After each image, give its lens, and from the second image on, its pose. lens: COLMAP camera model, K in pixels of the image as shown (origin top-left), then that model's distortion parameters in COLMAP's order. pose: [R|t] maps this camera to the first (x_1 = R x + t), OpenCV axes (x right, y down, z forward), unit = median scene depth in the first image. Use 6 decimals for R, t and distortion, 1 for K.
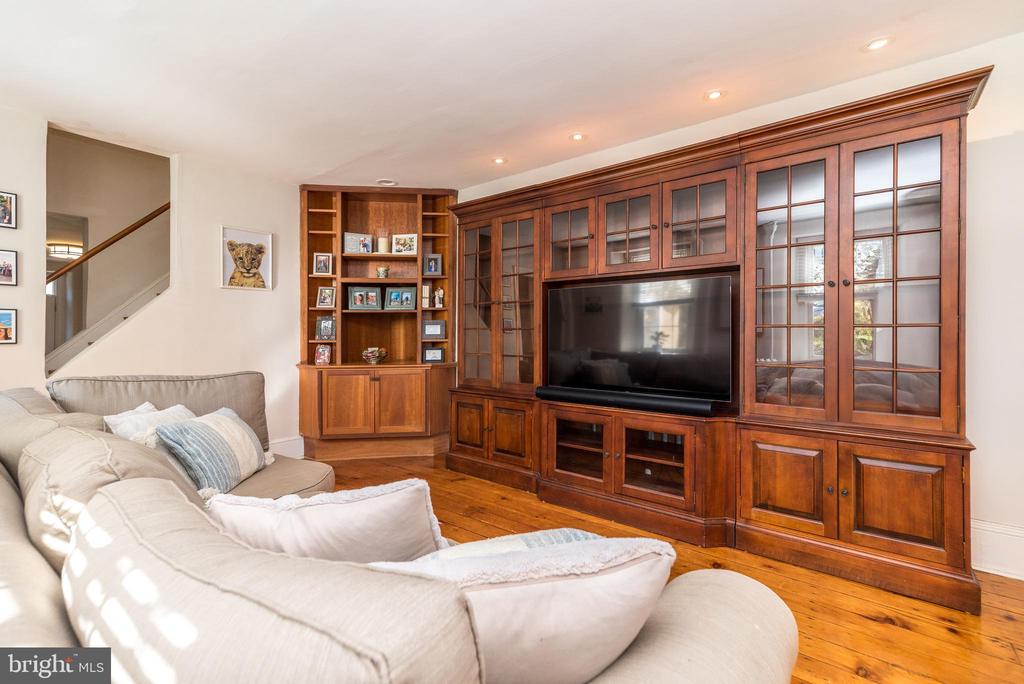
lens RADIAL K [[453.1, 0, 510.5], [0, 453.1, 324.0], [0, 0, 1]] dist [0.000969, 0.000269]
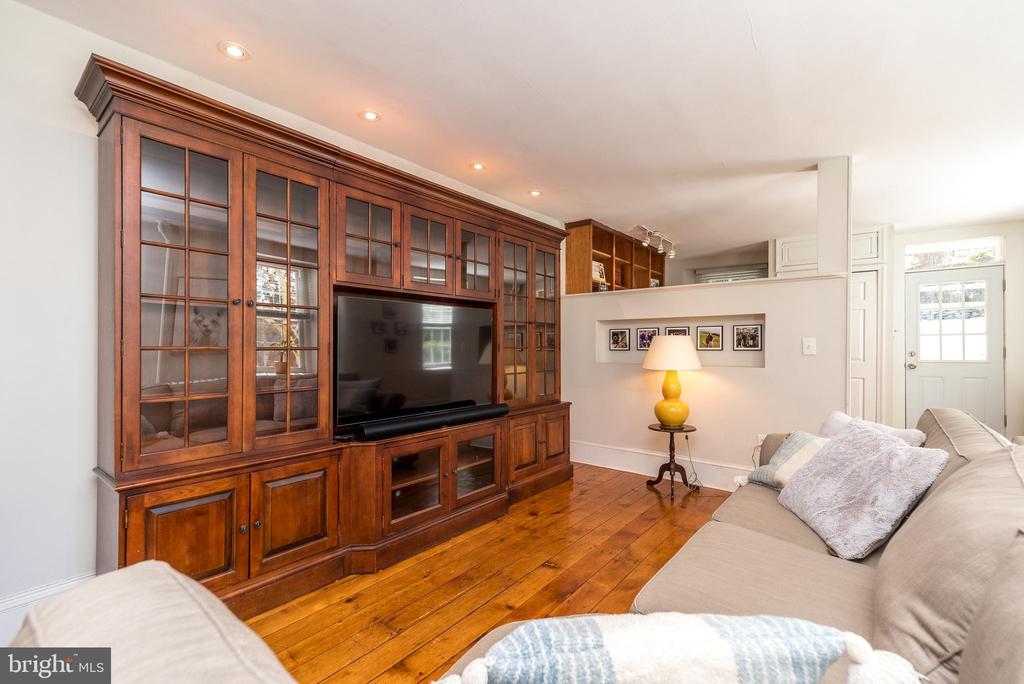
lens RADIAL K [[444.3, 0, 512.0], [0, 444.3, 342.0], [0, 0, 1]] dist [0.001478, 0.000240]
pose [[0.010572, 0.010297, 0.999891, -0.695258], [-0.017182, 0.999801, -0.010115, 0.001856], [-0.999796, -0.017074, 0.010747, 0.773609]]
